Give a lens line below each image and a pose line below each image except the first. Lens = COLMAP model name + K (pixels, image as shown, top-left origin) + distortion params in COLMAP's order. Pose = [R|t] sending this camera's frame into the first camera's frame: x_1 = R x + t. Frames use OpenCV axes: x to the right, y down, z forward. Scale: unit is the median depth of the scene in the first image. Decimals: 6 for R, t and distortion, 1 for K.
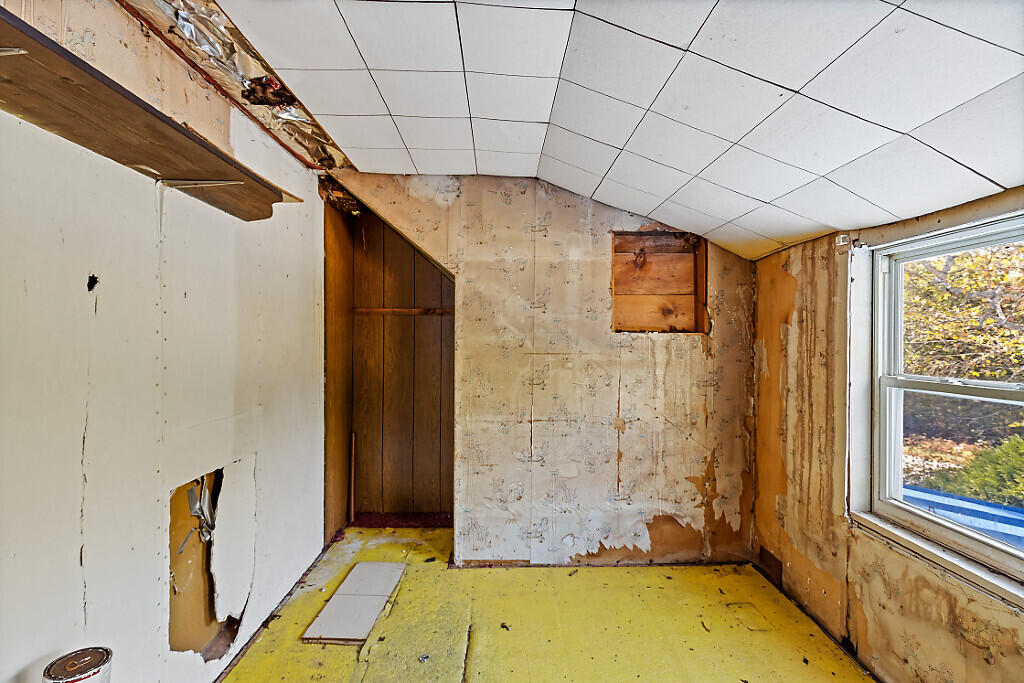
lens RADIAL K [[458.6, 0, 507.5], [0, 458.6, 335.9], [0, 0, 1]] dist [-0.000150, -0.000633]
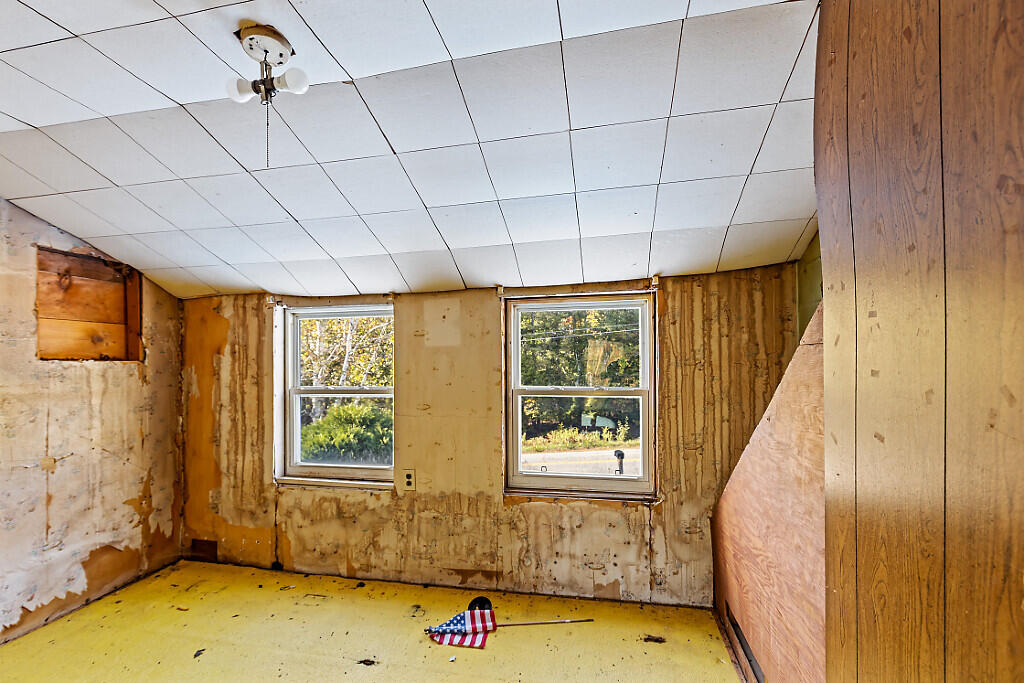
lens RADIAL K [[458.6, 0, 507.5], [0, 458.6, 335.9], [0, 0, 1]] dist [-0.000150, -0.000633]
pose [[0.222741, 0.052376, 0.973470, -0.450858], [0.003880, 0.998500, -0.054611, -0.003840], [-0.974870, 0.015941, 0.222204, -0.075075]]
